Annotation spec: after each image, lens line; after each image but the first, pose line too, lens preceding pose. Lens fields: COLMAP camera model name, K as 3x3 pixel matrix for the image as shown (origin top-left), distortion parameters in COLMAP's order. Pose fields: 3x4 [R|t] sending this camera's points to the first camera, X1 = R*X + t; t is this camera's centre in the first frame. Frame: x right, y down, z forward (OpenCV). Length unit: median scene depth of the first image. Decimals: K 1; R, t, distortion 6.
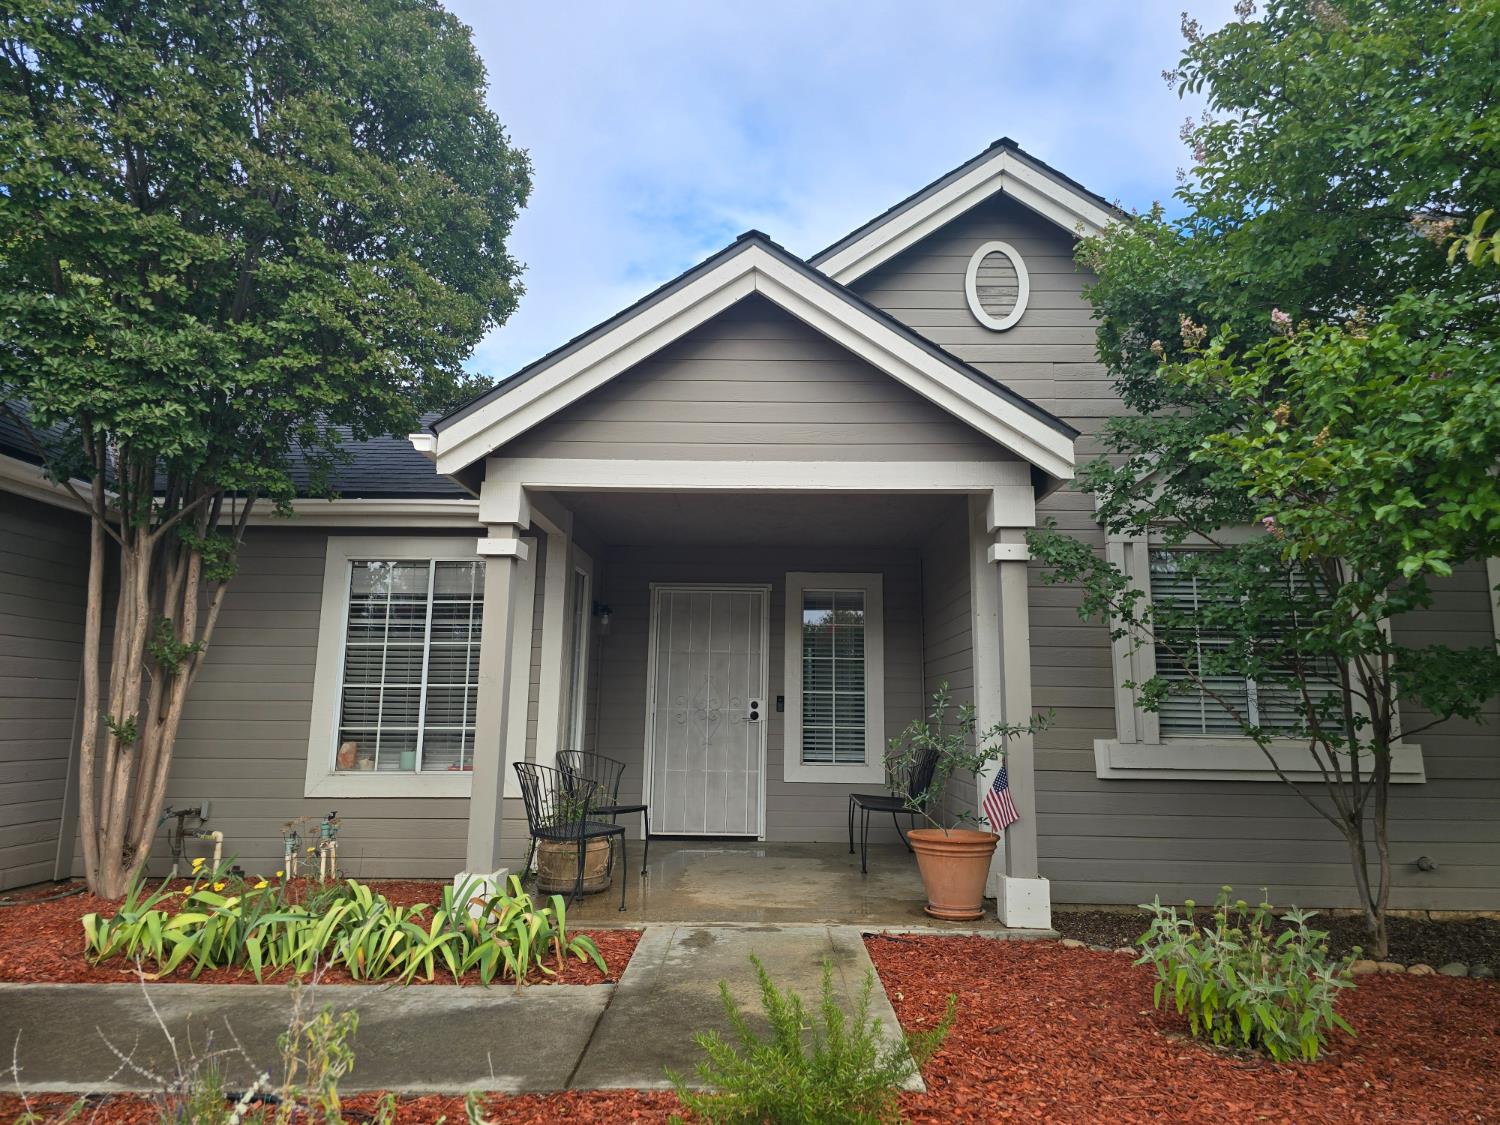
lens RADIAL K [[1013.1, 0, 777.5], [0, 1013.1, 538.1], [0, 0, 1]] dist [0.051606, -0.042331]
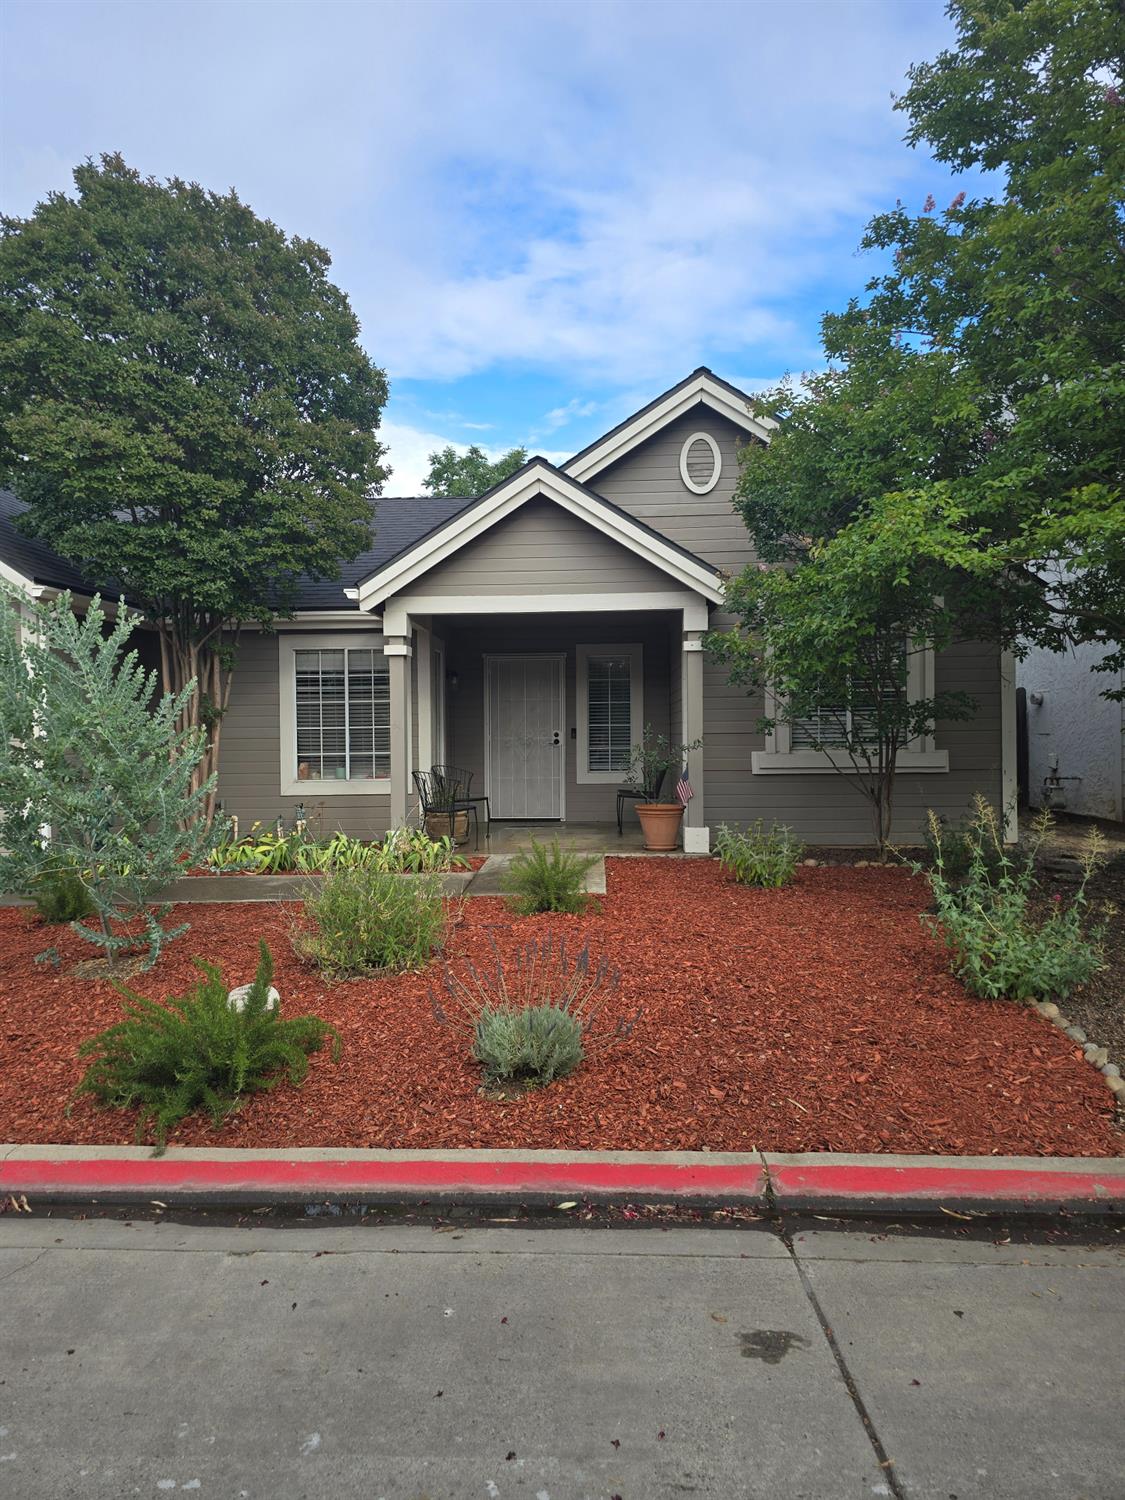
lens RADIAL K [[1013.1, 0, 573.8], [0, 1013.1, 746.4], [0, 0, 1]] dist [0.051606, -0.042331]
pose [[0.999117, -0.020194, -0.036842, 0.080638], [0.026588, 0.982884, 0.182295, -0.125159], [0.032530, -0.183114, 0.982553, -0.654446]]
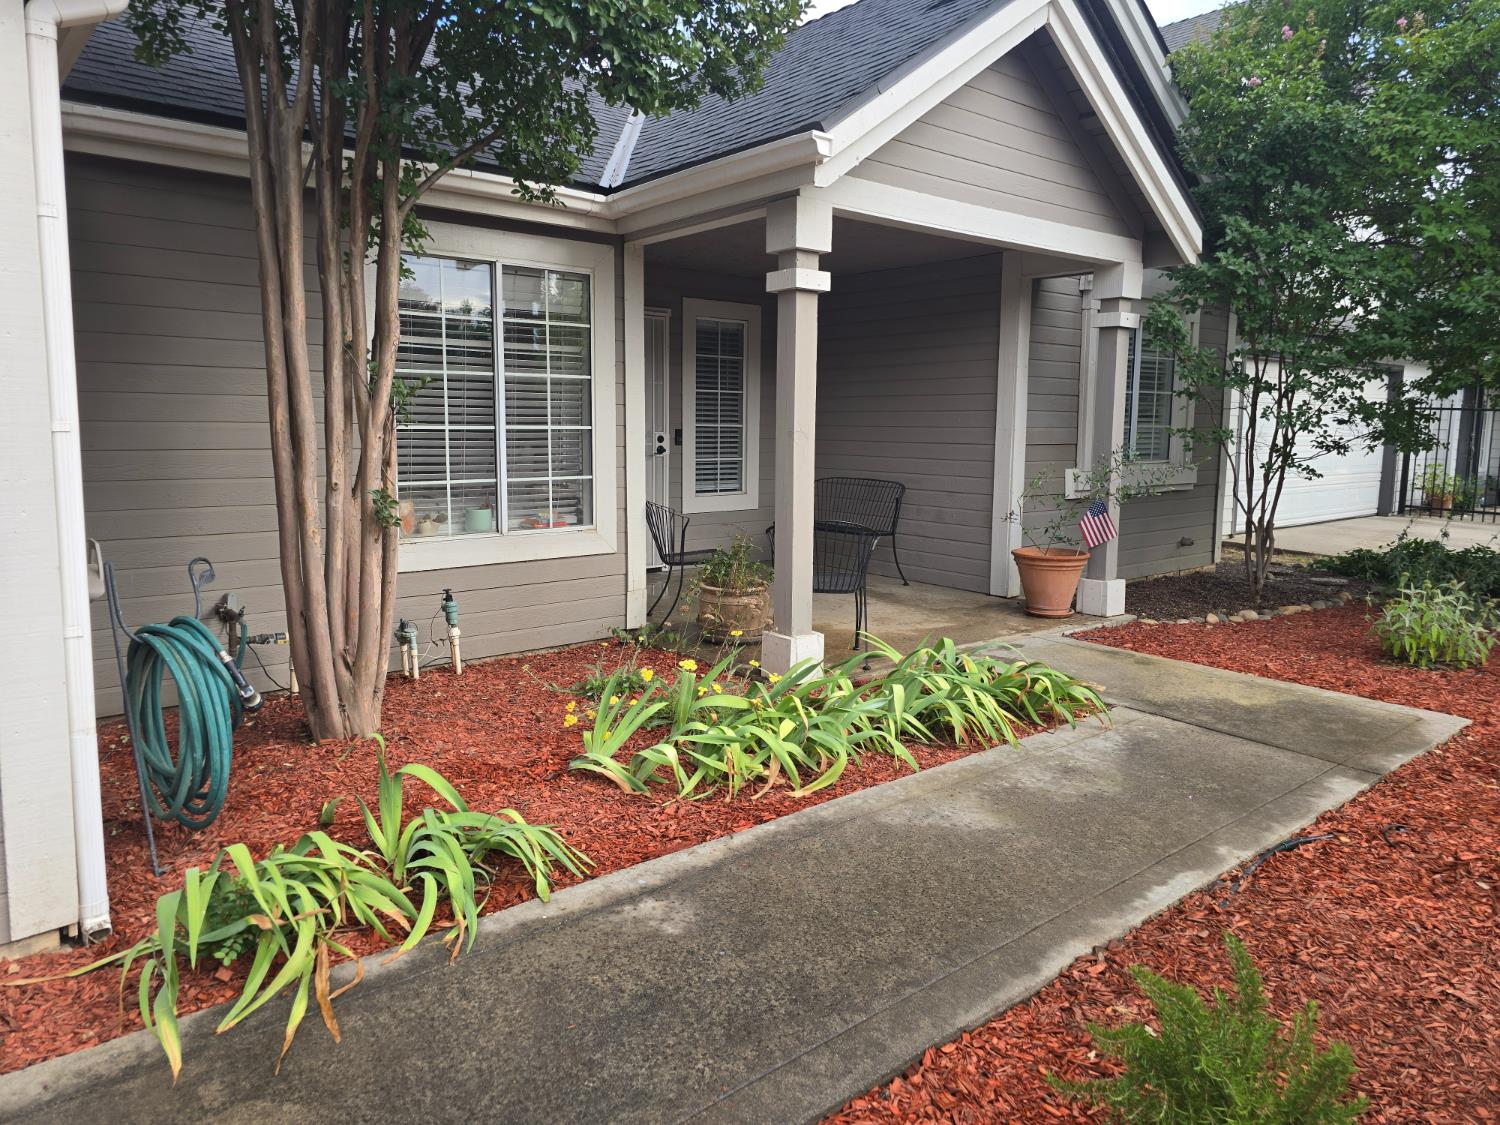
lens RADIAL K [[1013.1, 0, 741.1], [0, 1013.1, 552.3], [0, 0, 1]] dist [0.051606, -0.042331]
pose [[0.762375, -0.086350, 0.641348, -0.821056], [-0.112679, 0.958206, 0.262953, 0.009715], [-0.637250, -0.272735, 0.720783, 0.322689]]
